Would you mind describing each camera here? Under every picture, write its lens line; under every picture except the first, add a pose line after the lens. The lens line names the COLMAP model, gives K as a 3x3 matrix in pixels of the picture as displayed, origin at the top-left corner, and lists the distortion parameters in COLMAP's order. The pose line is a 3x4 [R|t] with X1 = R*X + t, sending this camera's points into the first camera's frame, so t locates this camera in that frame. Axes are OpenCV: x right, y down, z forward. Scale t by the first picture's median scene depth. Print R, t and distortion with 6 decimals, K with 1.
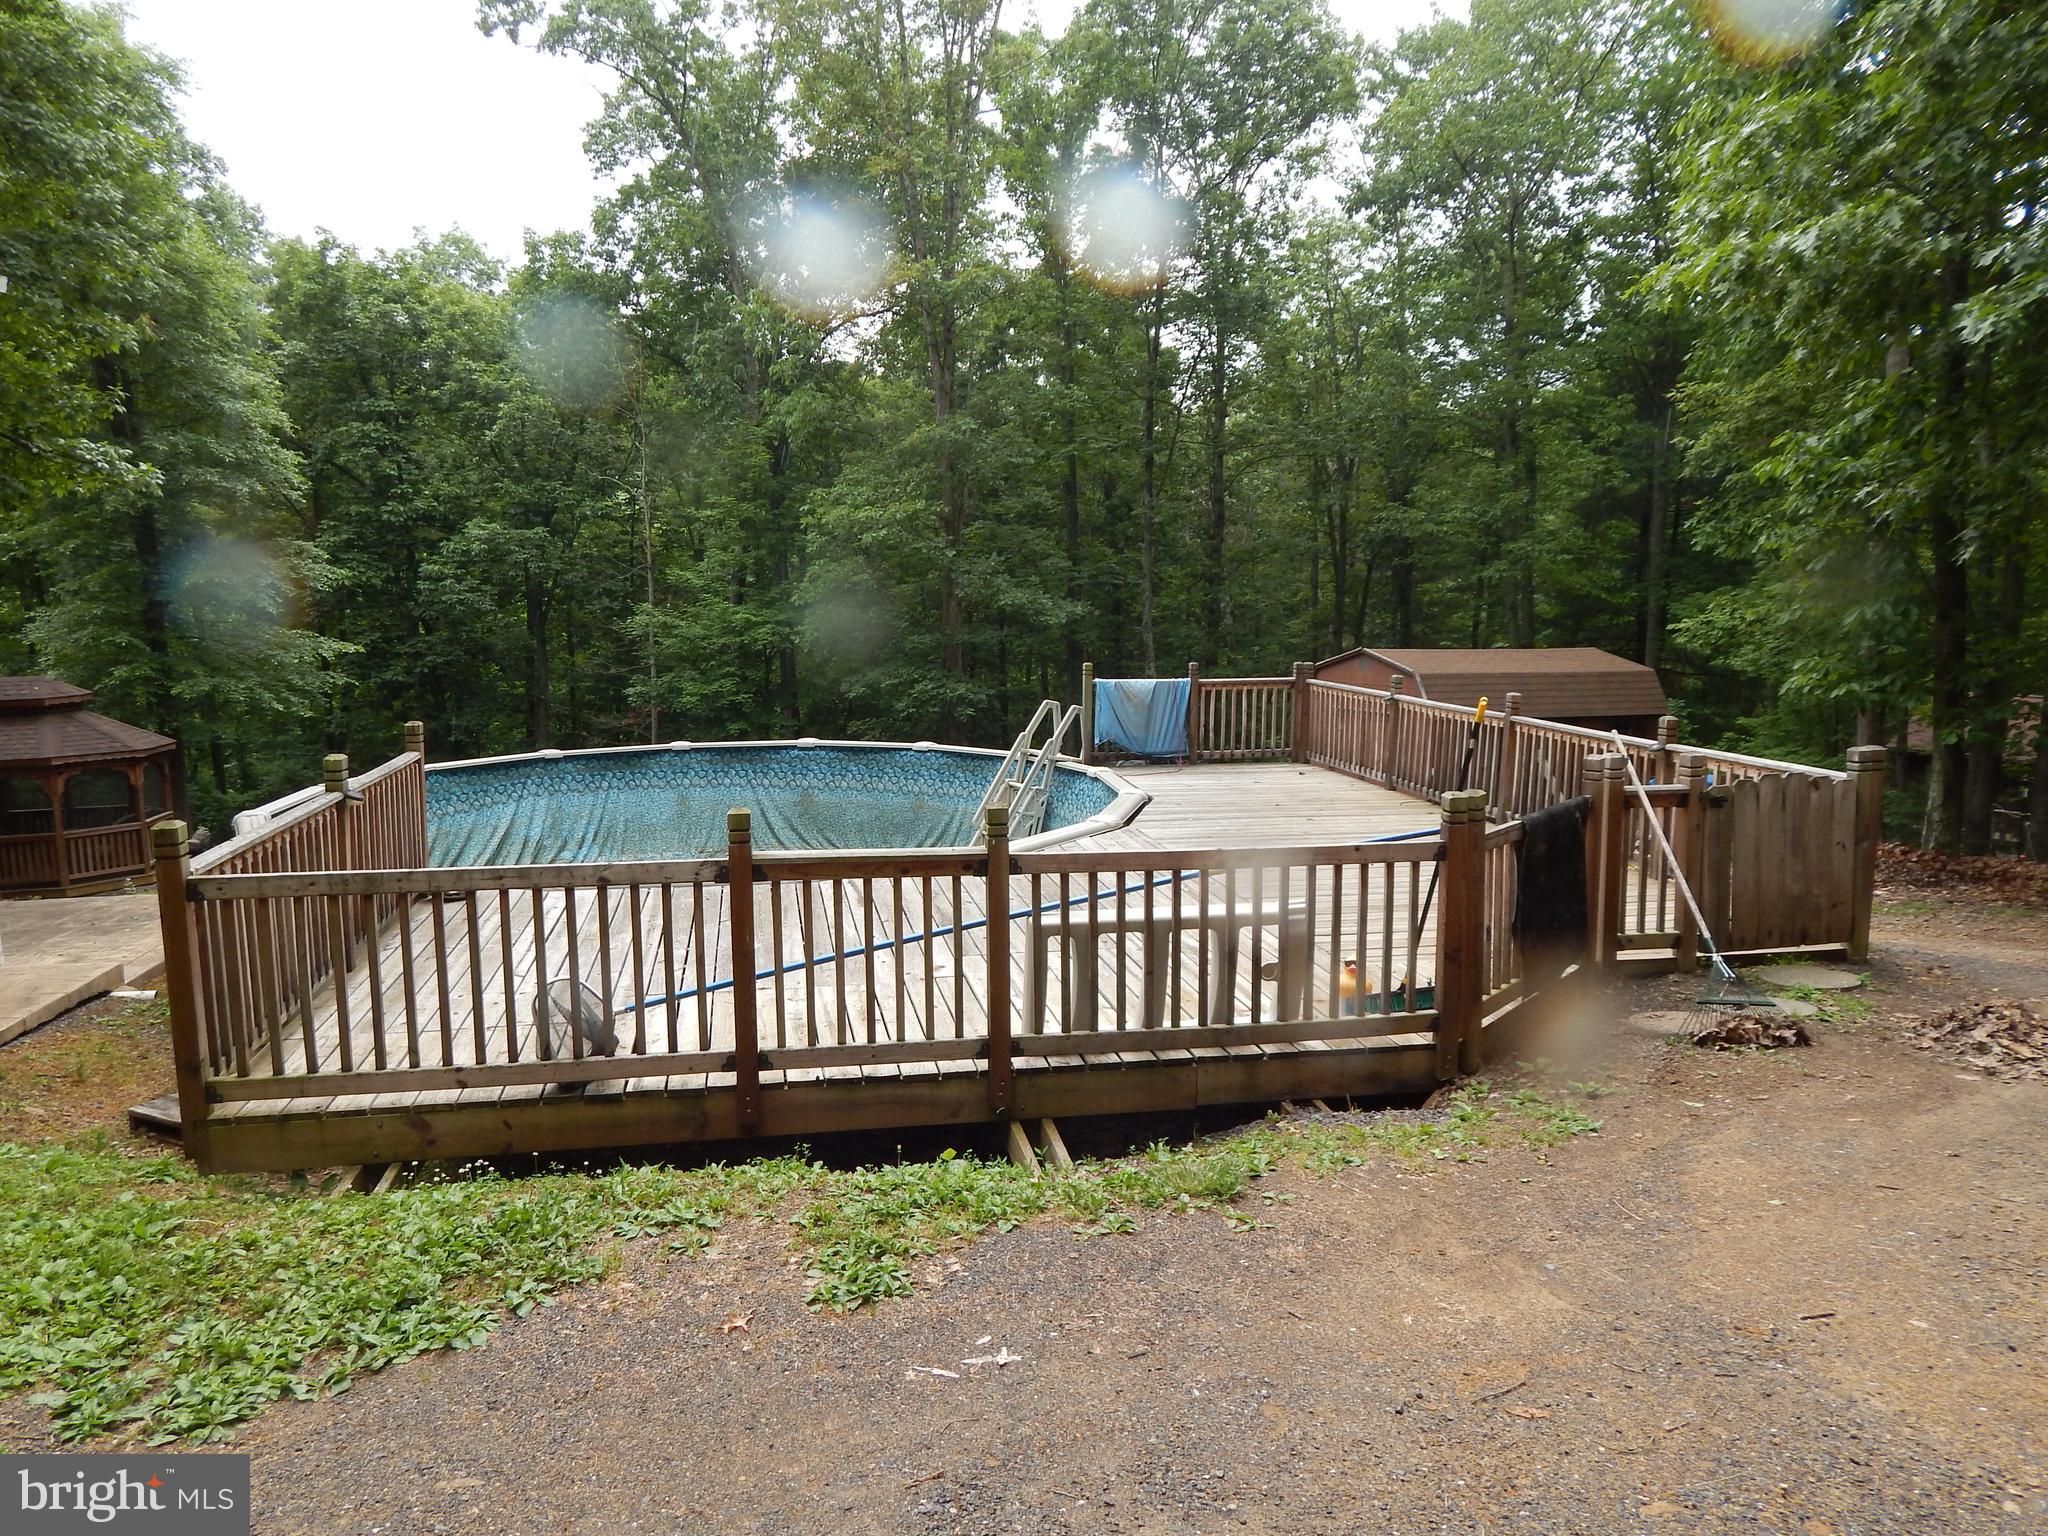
lens RADIAL K [[1354.2, 0, 1021.7], [0, 1354.2, 764.4], [0, 0, 1]] dist [0.016470, -0.008496]
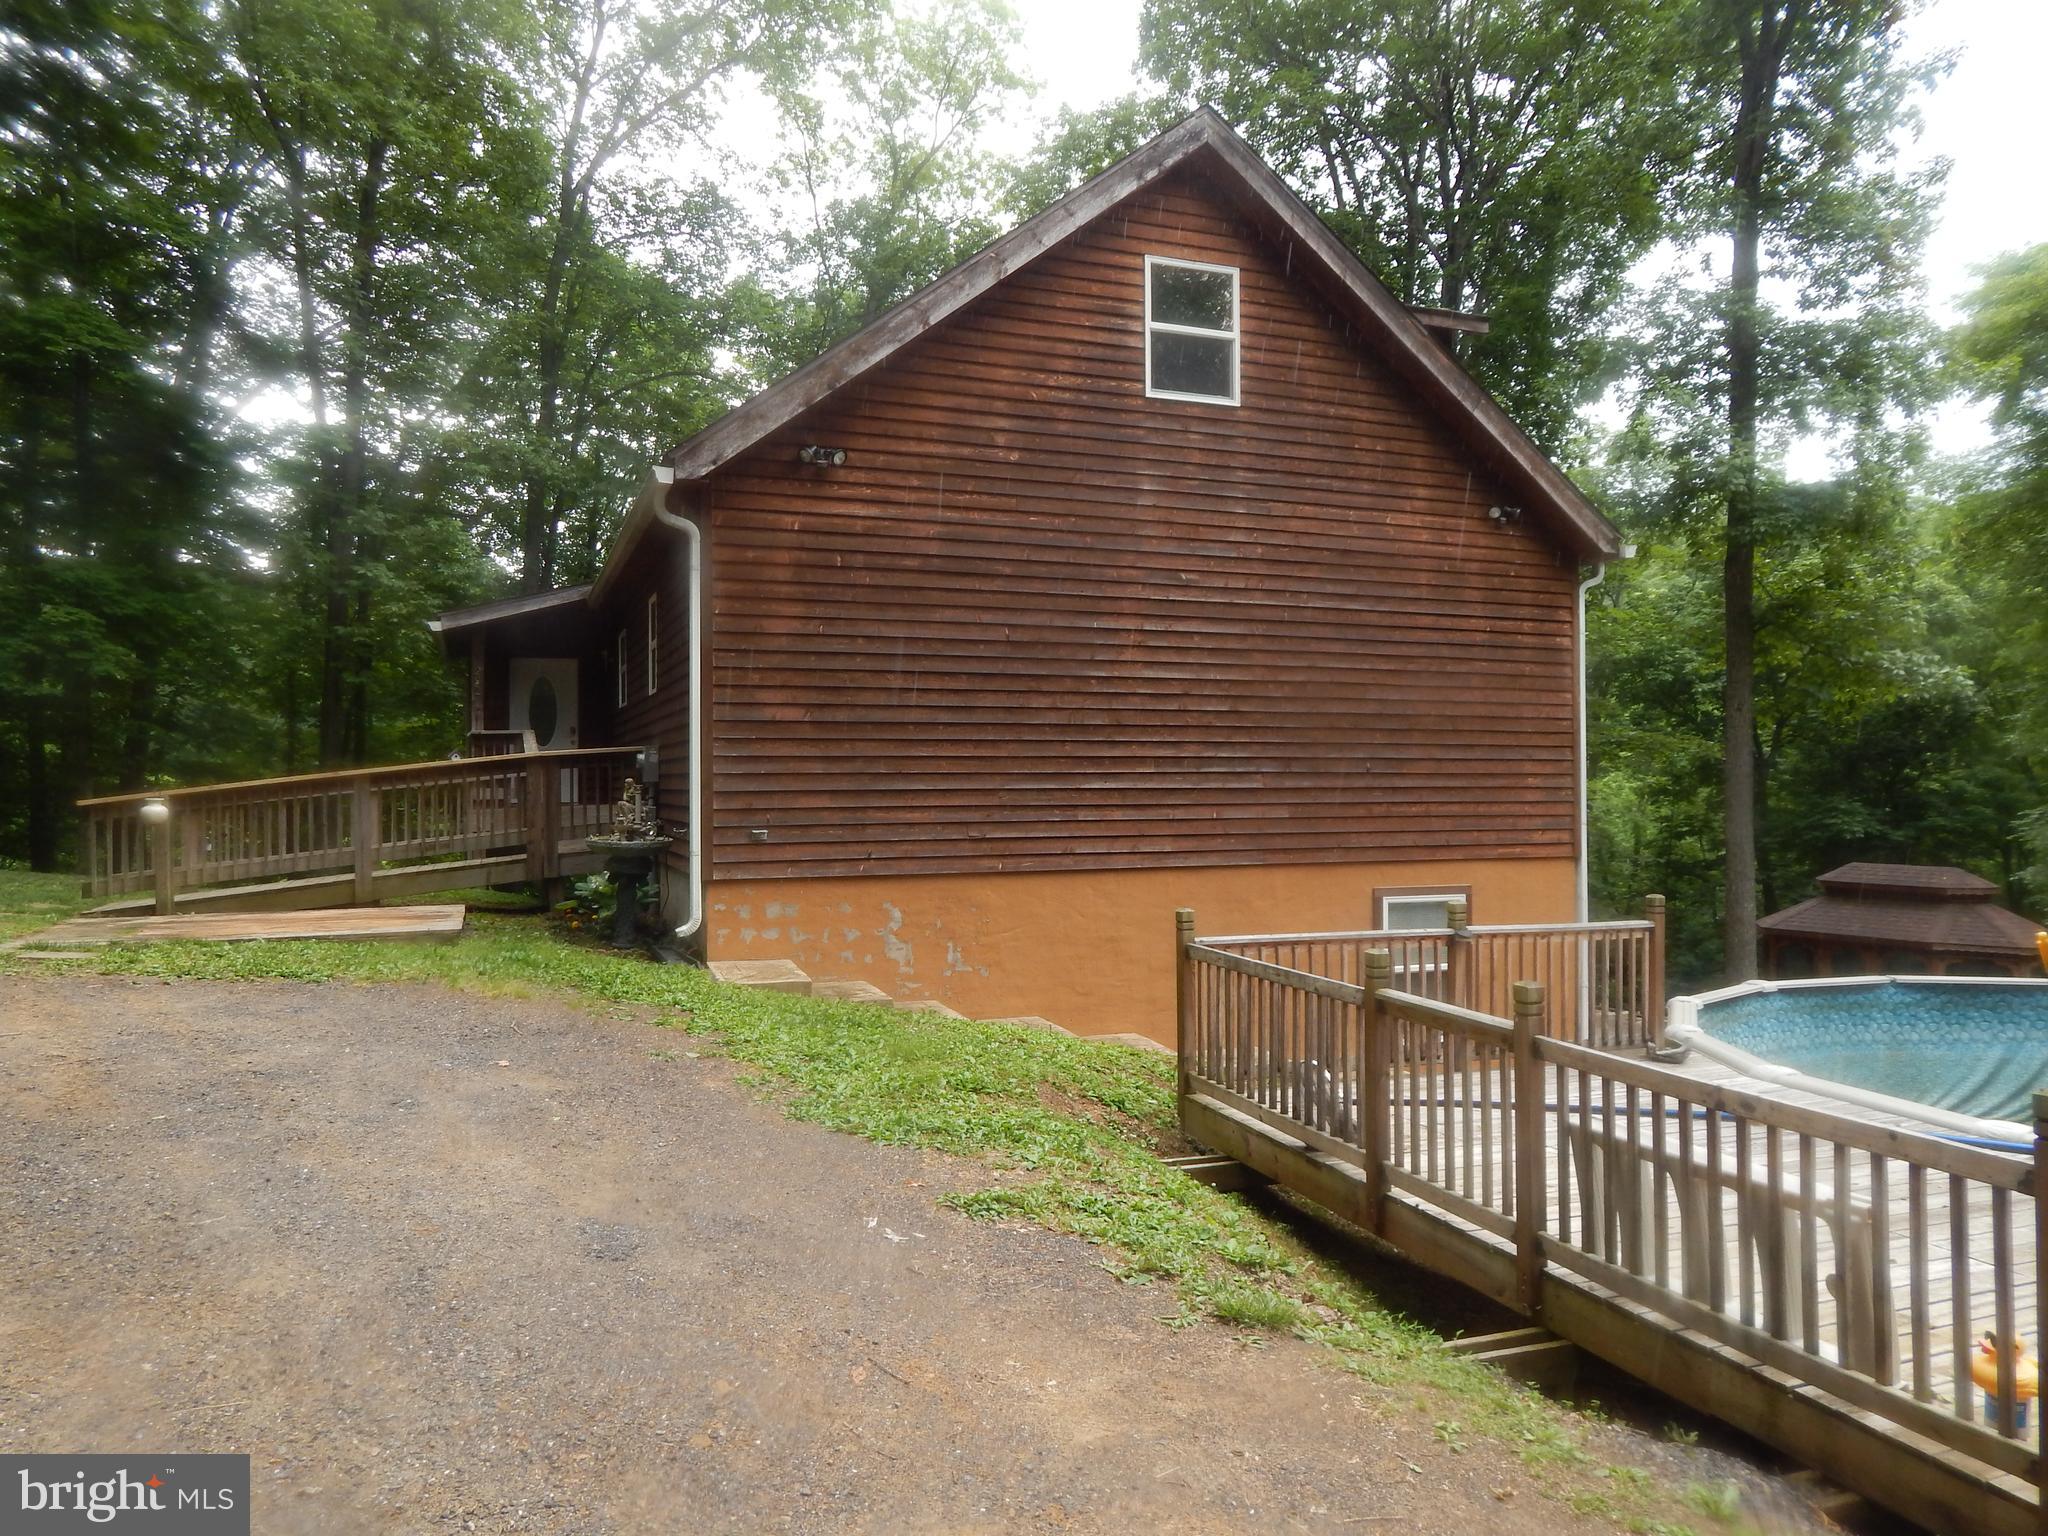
lens RADIAL K [[1354.2, 0, 1021.7], [0, 1354.2, 764.4], [0, 0, 1]] dist [0.016470, -0.008496]
pose [[0.187922, -0.010125, -0.982132, 0.843747], [-0.142105, 0.989145, -0.037388, -0.035059], [0.971850, 0.146592, 0.184443, 0.419357]]
